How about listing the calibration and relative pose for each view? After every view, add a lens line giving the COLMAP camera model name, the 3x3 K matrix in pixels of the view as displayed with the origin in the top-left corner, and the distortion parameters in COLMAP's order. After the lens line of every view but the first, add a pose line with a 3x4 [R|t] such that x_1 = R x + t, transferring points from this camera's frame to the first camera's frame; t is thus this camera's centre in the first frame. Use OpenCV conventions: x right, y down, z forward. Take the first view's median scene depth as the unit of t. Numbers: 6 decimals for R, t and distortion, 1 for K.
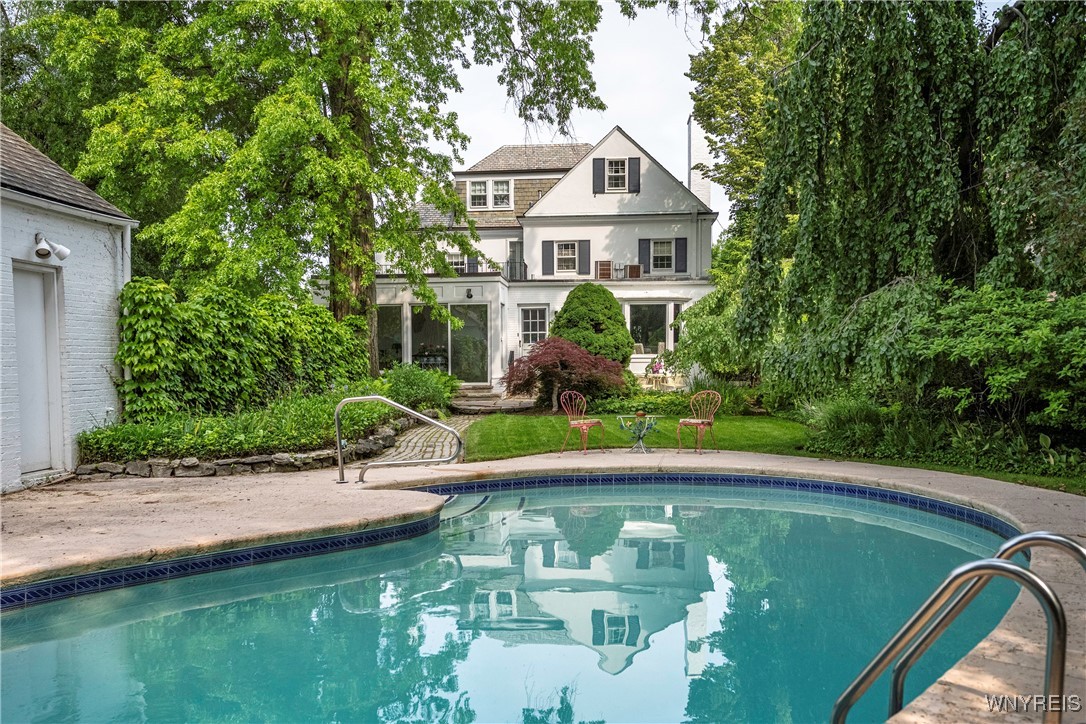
lens RADIAL K [[940.9, 0, 542.9], [0, 940.9, 361.7], [0, 0, 1]] dist [0.018152, -0.000936]
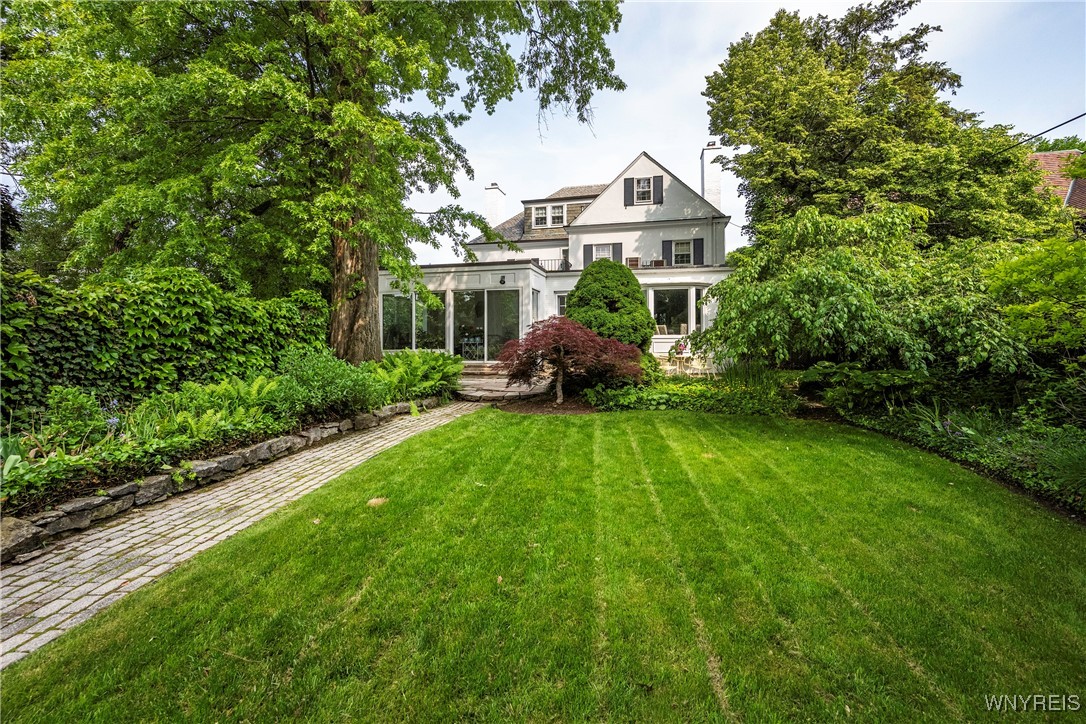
lens RADIAL K [[467.6, 0, 531.9], [0, 467.6, 323.9], [0, 0, 1]] dist [-0.001310, 0.000006]
pose [[0.984391, -0.004302, -0.175943, 0.046008], [-0.000429, 0.999640, -0.026843, -0.005647], [0.175995, 0.026499, 0.984034, 0.417633]]
